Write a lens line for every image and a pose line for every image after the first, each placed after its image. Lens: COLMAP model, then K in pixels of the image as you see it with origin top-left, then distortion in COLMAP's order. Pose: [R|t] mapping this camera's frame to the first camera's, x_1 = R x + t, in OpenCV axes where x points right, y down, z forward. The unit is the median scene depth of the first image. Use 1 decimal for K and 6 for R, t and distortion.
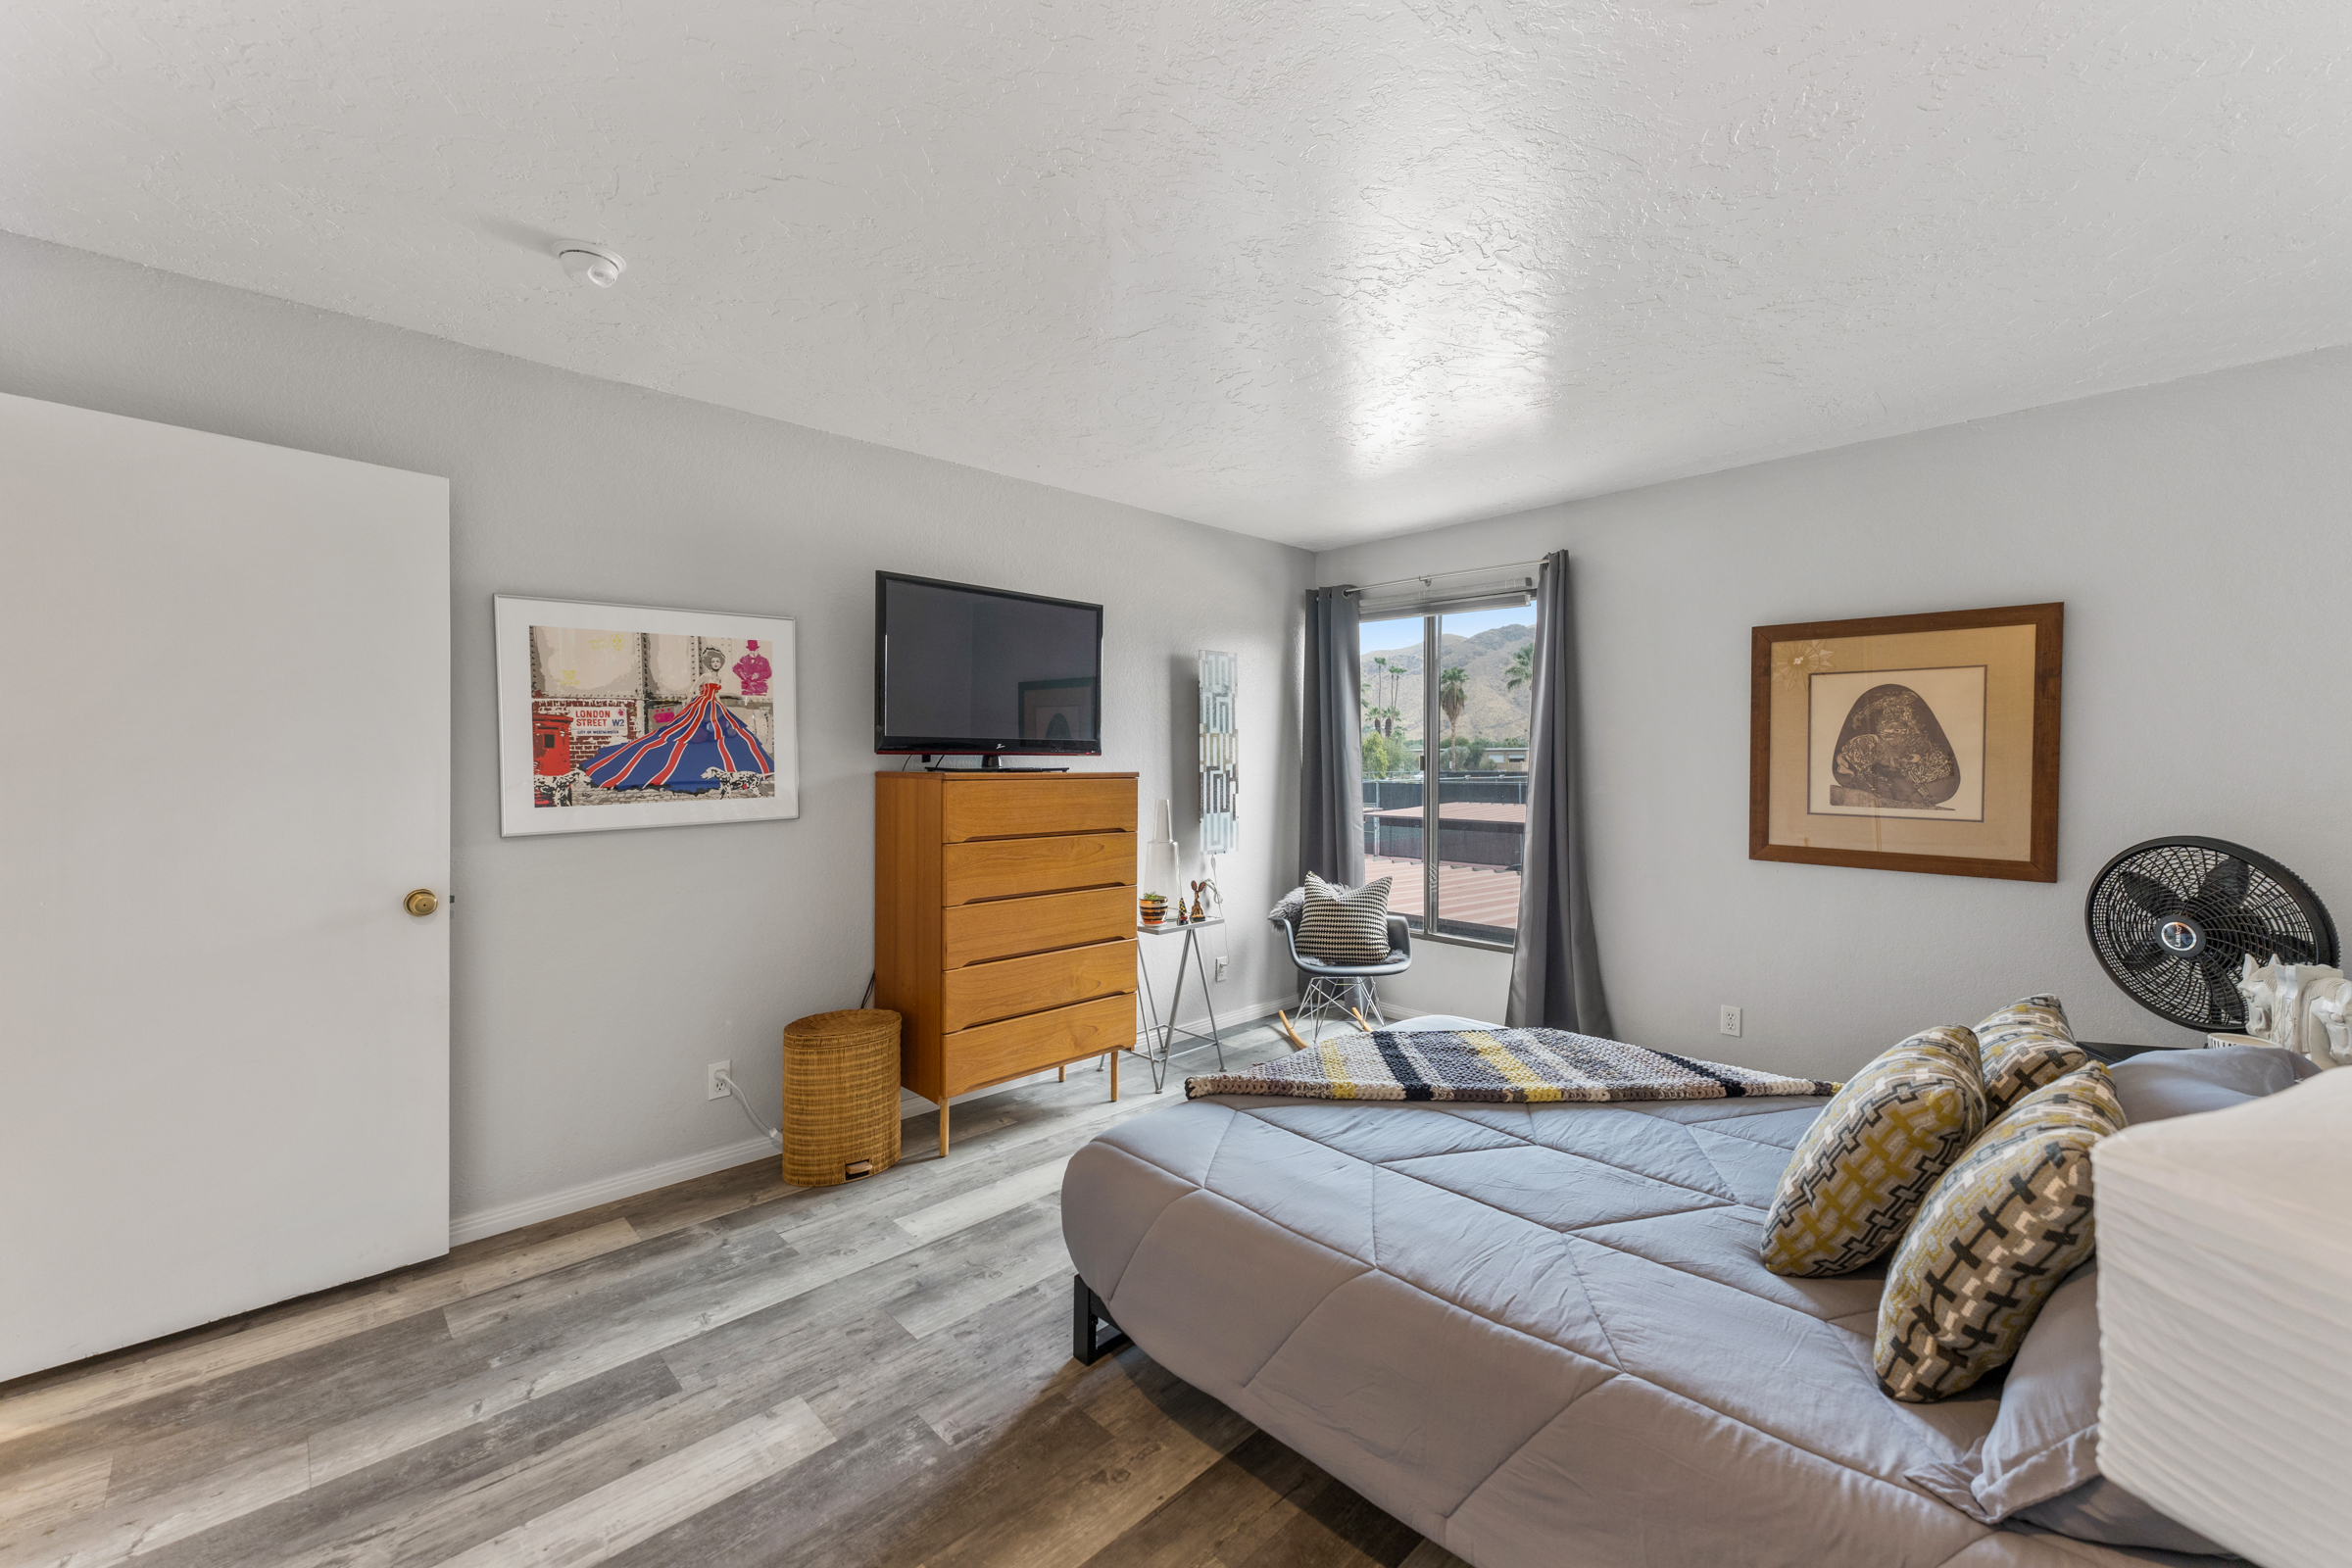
lens RADIAL K [[944.6, 0, 1169.7], [0, 944.6, 754.6], [0, 0, 1]] dist [0.001581, 0.000221]
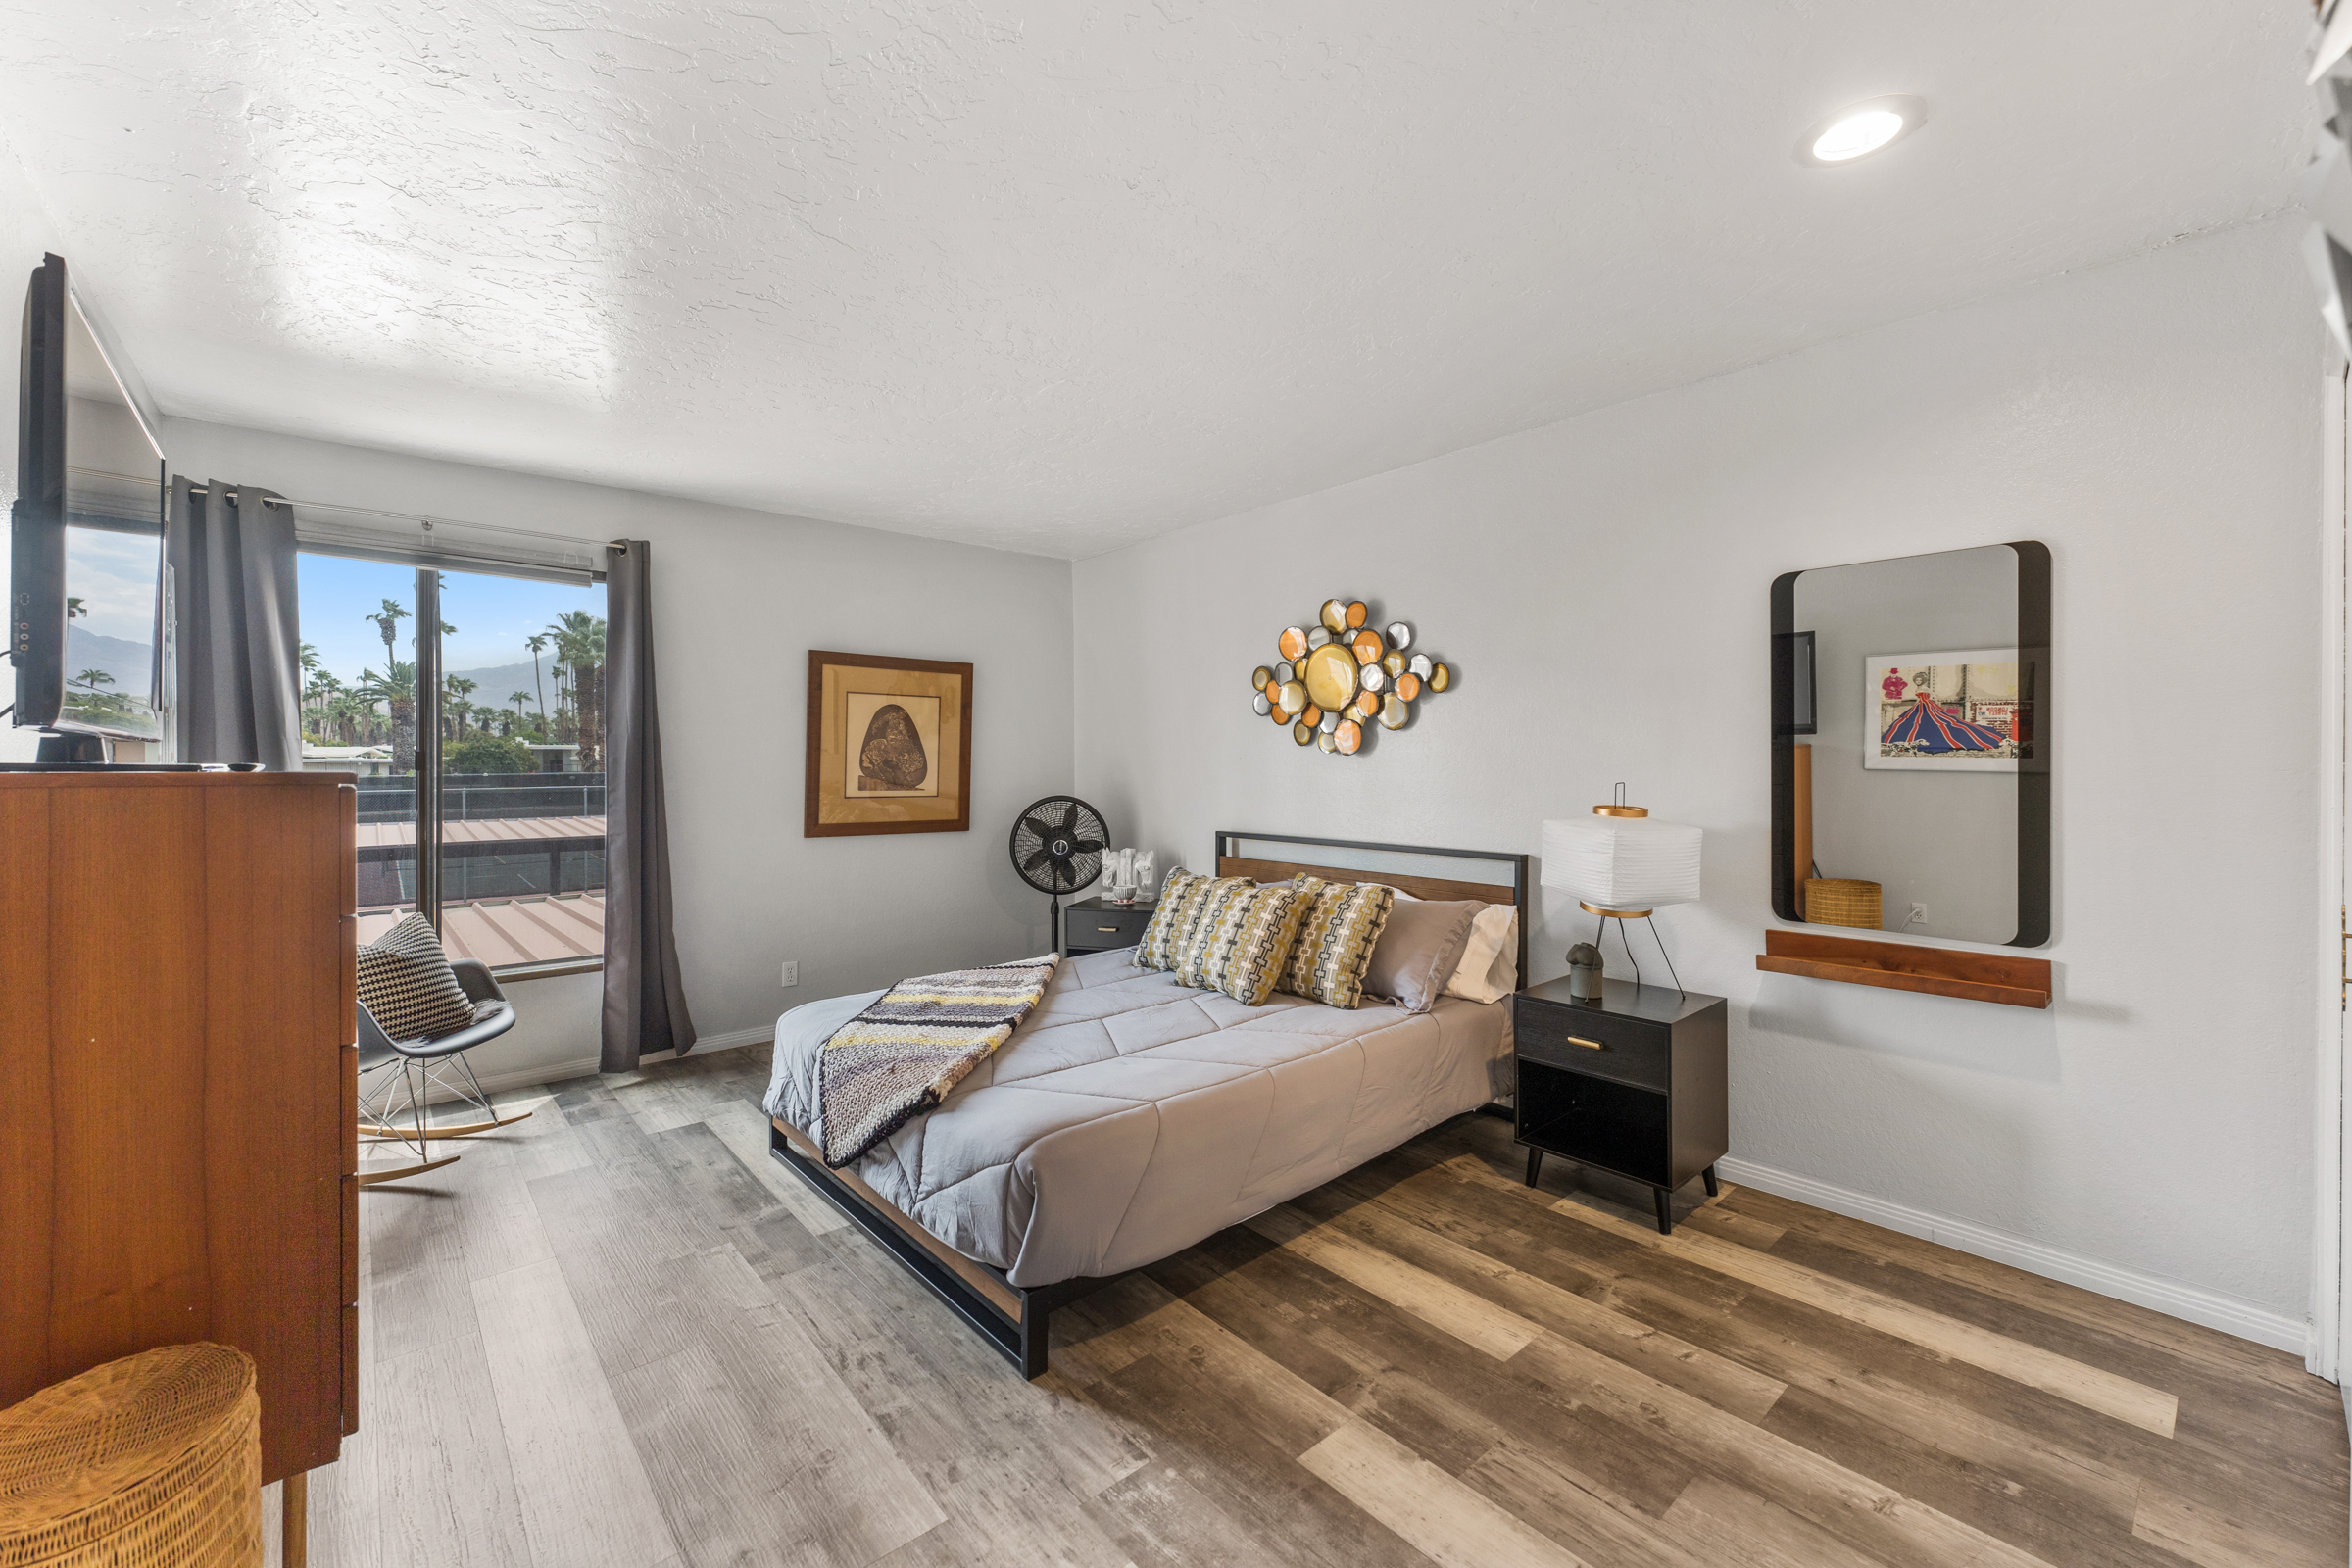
lens RADIAL K [[944.6, 0, 1169.7], [0, 944.6, 754.6], [0, 0, 1]] dist [0.001581, 0.000221]
pose [[0.056737, 0.006920, 0.998365, -0.922862], [-0.000696, 0.999976, -0.006891, 0.016525], [-0.998389, -0.000304, 0.056740, 0.716297]]
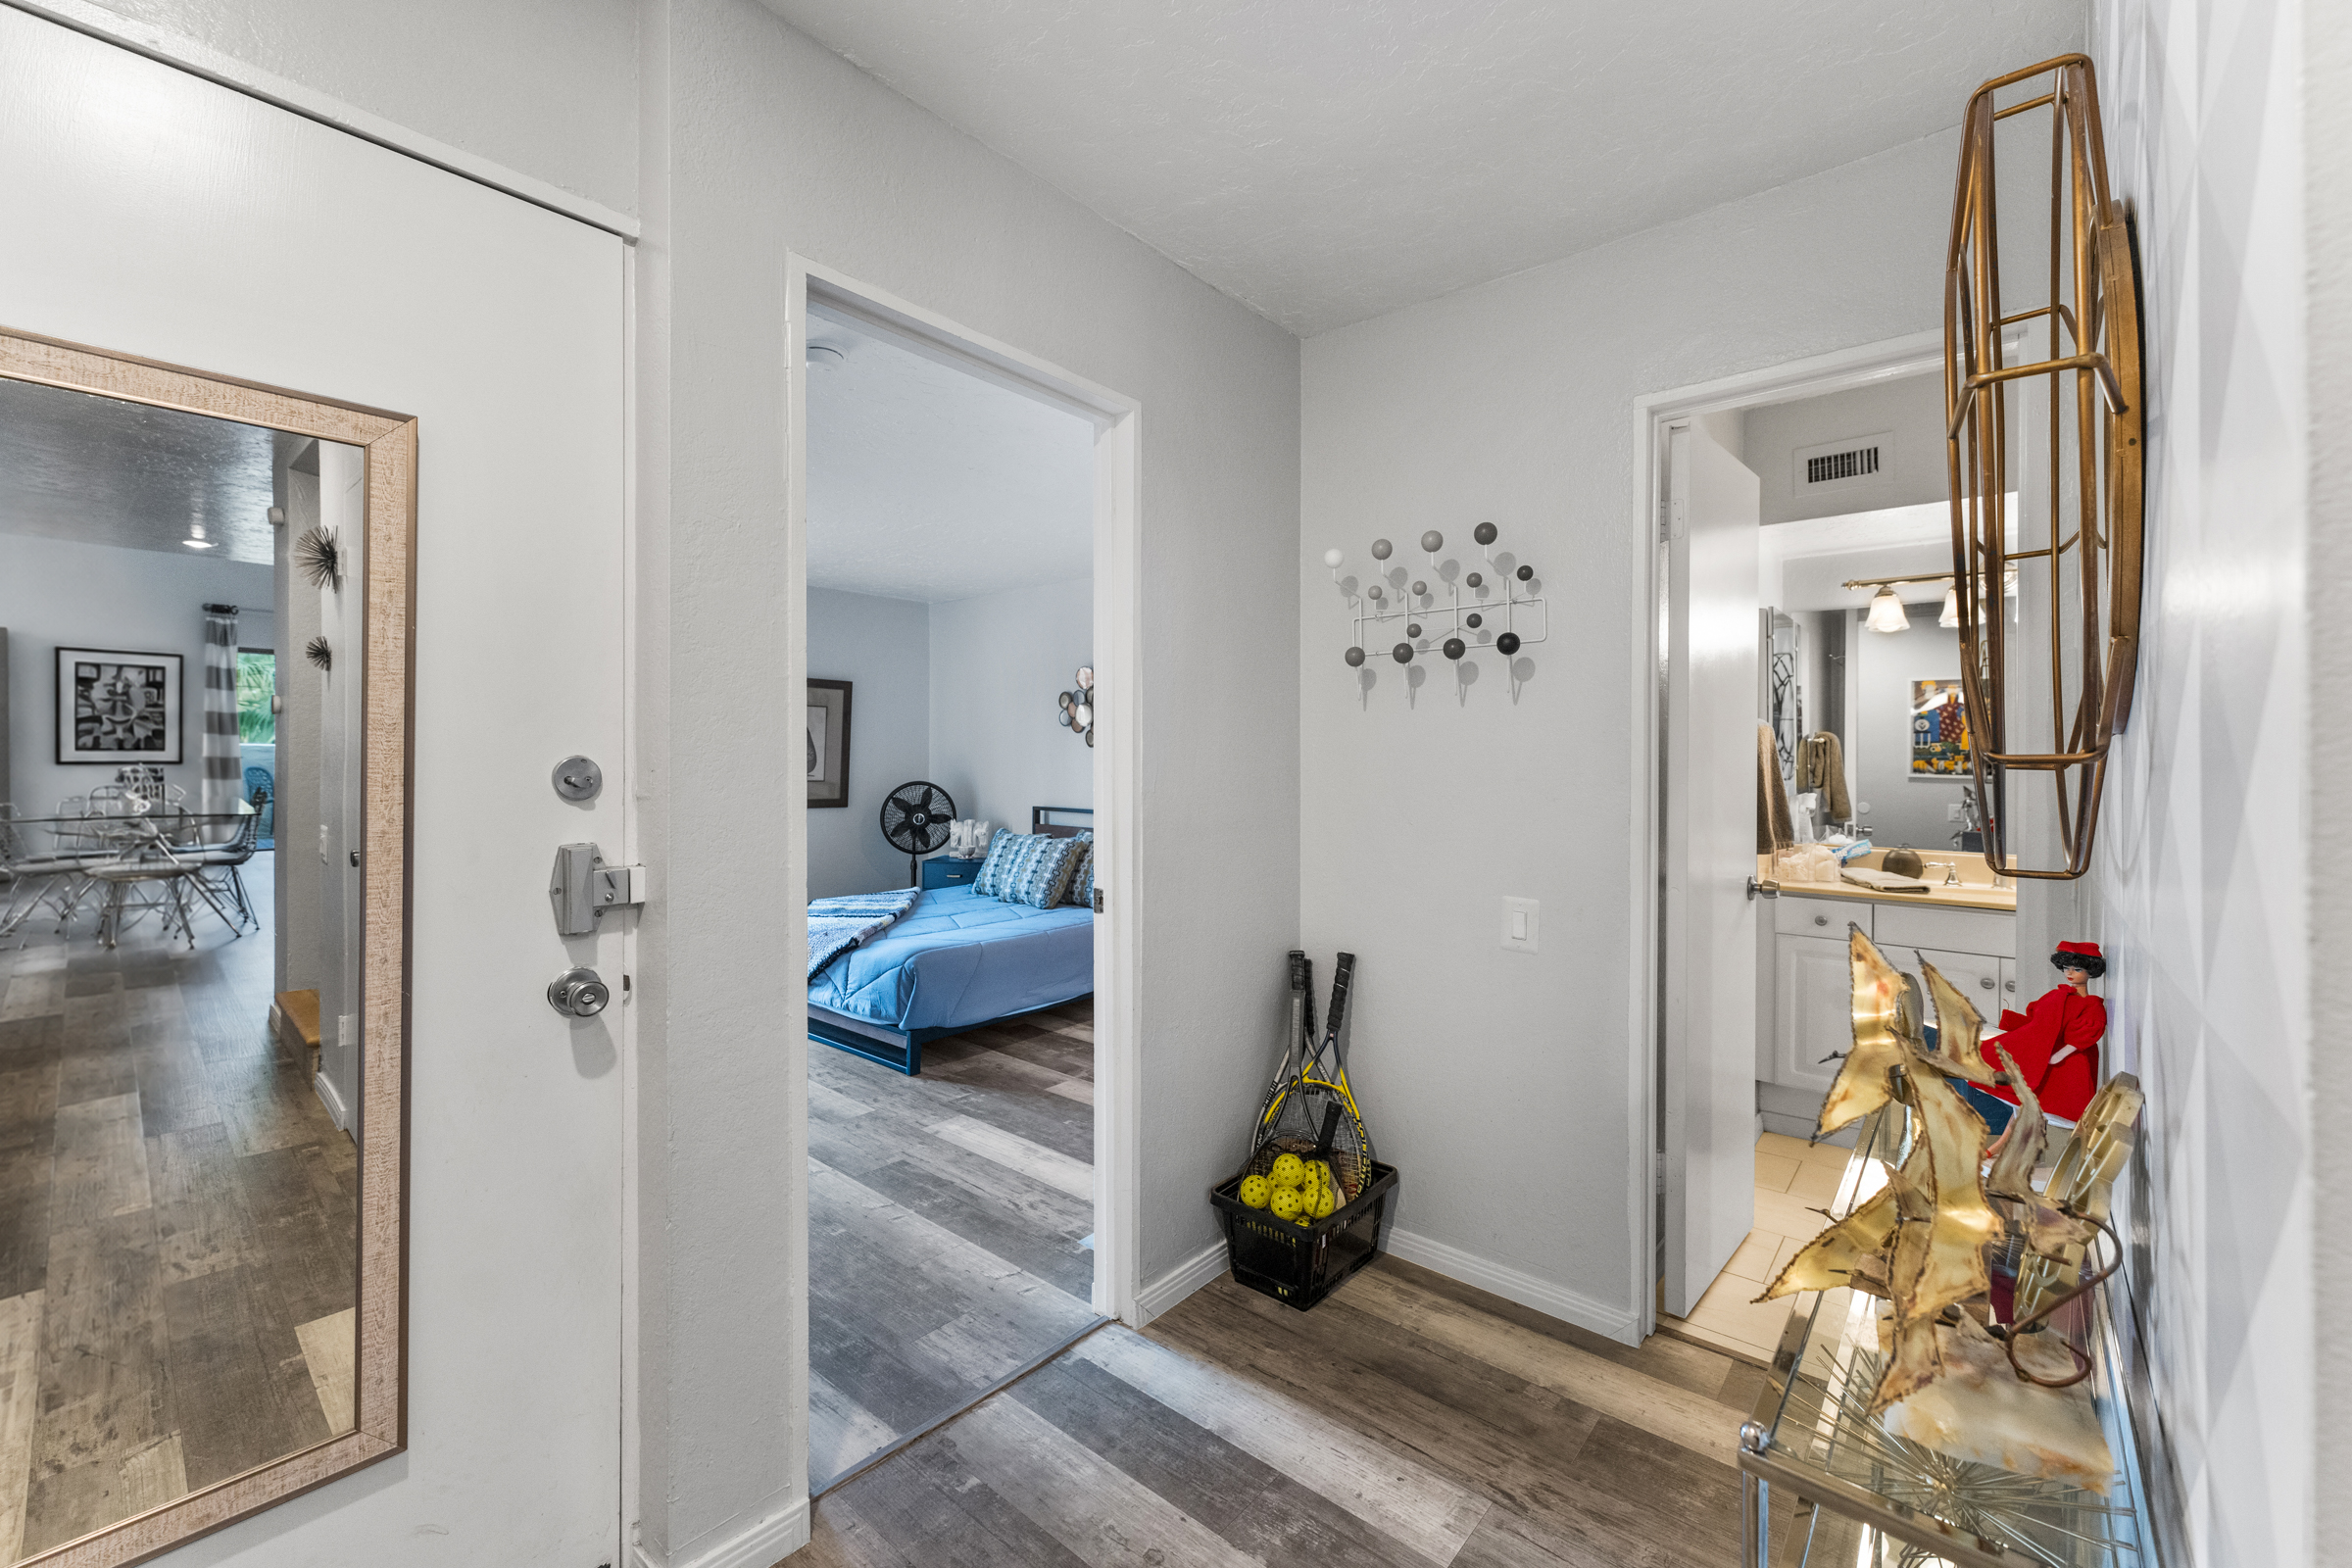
lens RADIAL K [[944.6, 0, 1169.7], [0, 944.6, 754.6], [0, 0, 1]] dist [0.001581, 0.000221]
pose [[-0.101497, 0.000184, 0.994836, -1.754354], [-0.011742, 0.999930, -0.001383, 0.008956], [-0.994767, -0.011821, -0.101488, 0.616191]]
